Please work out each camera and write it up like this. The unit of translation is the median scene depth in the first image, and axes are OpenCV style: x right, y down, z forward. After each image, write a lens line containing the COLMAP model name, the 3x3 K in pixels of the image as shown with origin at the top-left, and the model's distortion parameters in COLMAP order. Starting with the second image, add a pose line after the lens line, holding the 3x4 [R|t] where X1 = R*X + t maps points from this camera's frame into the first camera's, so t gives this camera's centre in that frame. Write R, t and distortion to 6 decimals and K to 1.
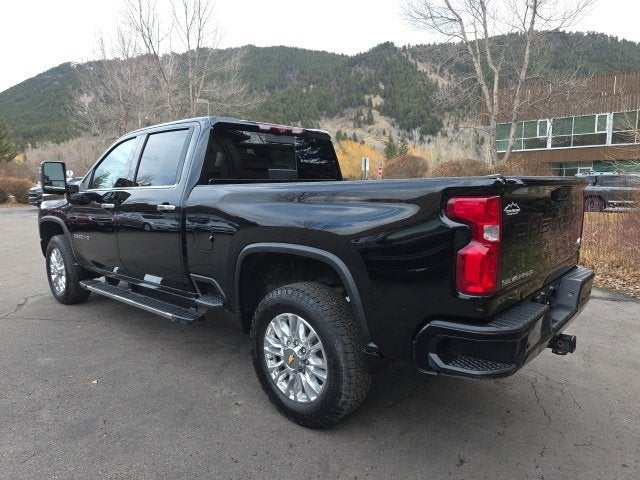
lens RADIAL K [[434.7, 0, 319.6], [0, 434.7, 247.6], [0, 0, 1]] dist [0.050465, -0.034671]
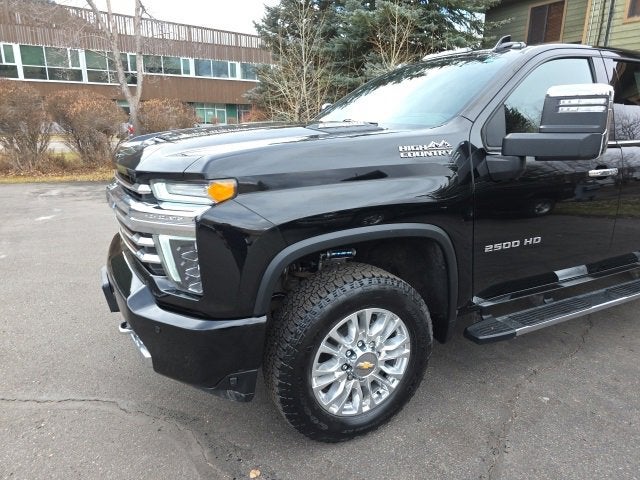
lens RADIAL K [[433.2, 0, 320.0], [0, 433.2, 240.0], [0, 0, 1]] dist [0.043327, -0.030431]
pose [[0.349109, -0.233647, 0.907487, -1.102091], [0.119344, 0.971617, 0.204247, -0.163884], [-0.929451, 0.036999, 0.367085, 1.049348]]
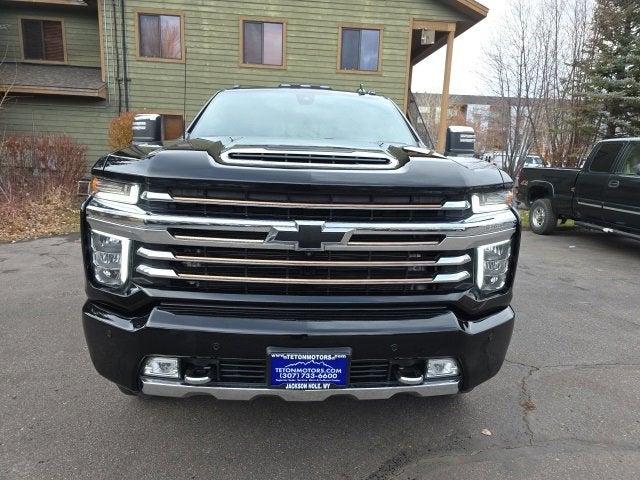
lens RADIAL K [[434.7, 0, 319.6], [0, 434.7, 247.6], [0, 0, 1]] dist [0.050465, -0.034671]
pose [[-0.704725, -0.159161, 0.691397, -0.971766], [0.072058, 0.953416, 0.292925, -0.233255], [-0.705812, 0.256252, -0.660428, 1.692753]]
